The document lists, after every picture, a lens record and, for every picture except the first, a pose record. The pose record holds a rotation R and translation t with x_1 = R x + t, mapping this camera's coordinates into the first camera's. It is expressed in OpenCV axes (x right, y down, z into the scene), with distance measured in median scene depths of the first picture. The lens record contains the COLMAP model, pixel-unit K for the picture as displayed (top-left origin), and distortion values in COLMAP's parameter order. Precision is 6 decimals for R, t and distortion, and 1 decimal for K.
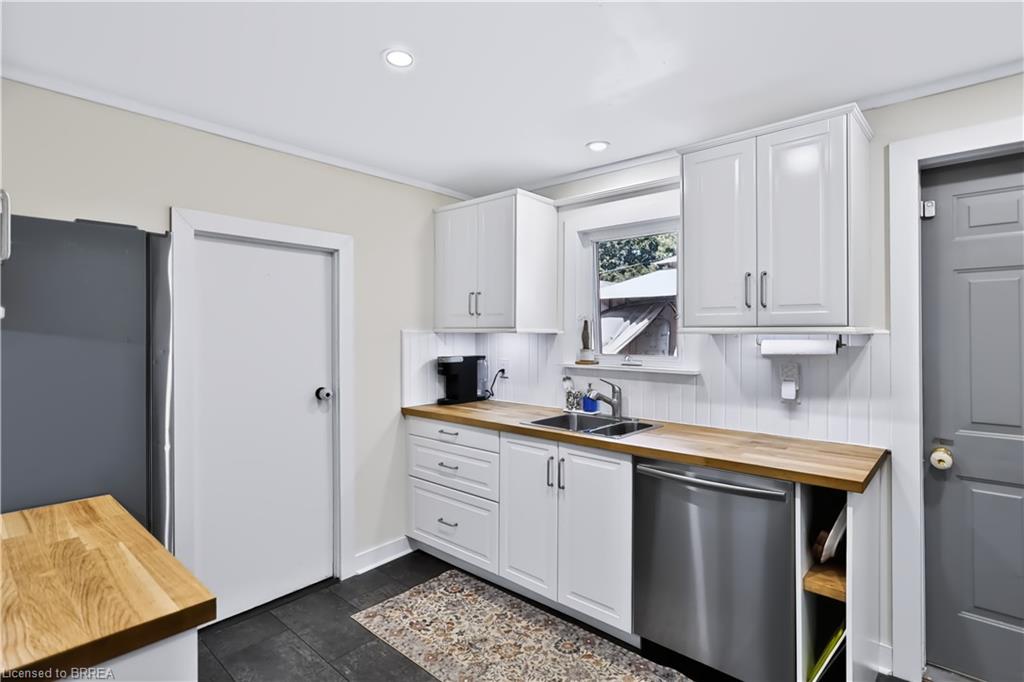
lens RADIAL K [[514.7, 0, 516.0], [0, 514.7, 333.6], [0, 0, 1]] dist [0.014998, 0.000016]
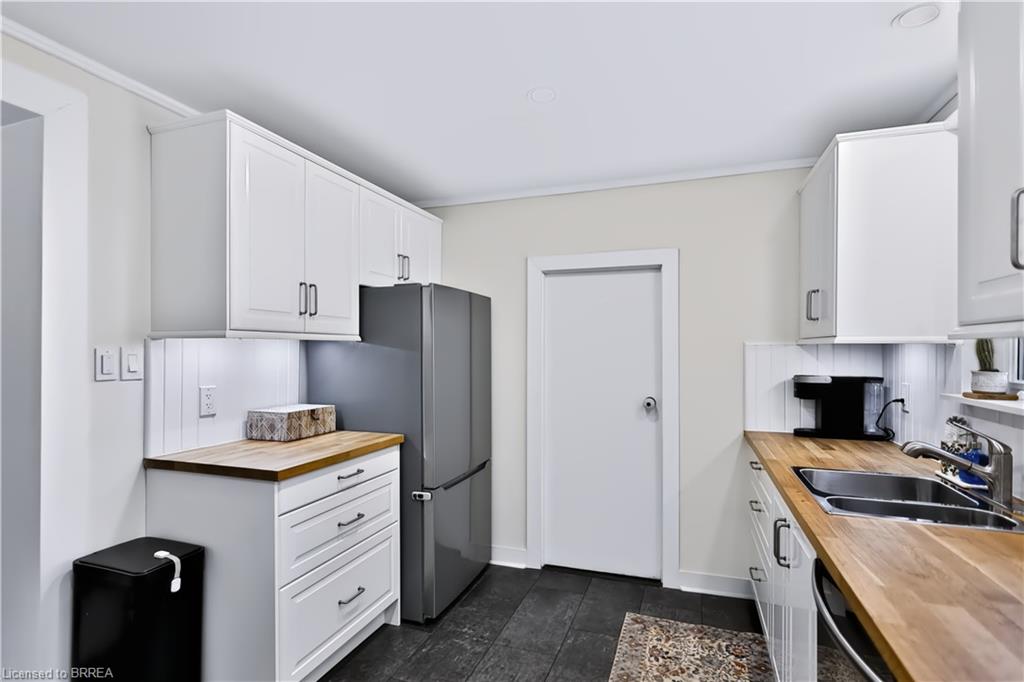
lens RADIAL K [[513.9, 0, 498.6], [0, 513.9, 360.4], [0, 0, 1]] dist [0.005705, 0.000301]
pose [[0.359987, 0.016961, -0.932803, 0.486059], [0.002520, 0.999813, 0.019152, 0.006849], [0.932954, -0.009245, 0.359877, 0.326883]]
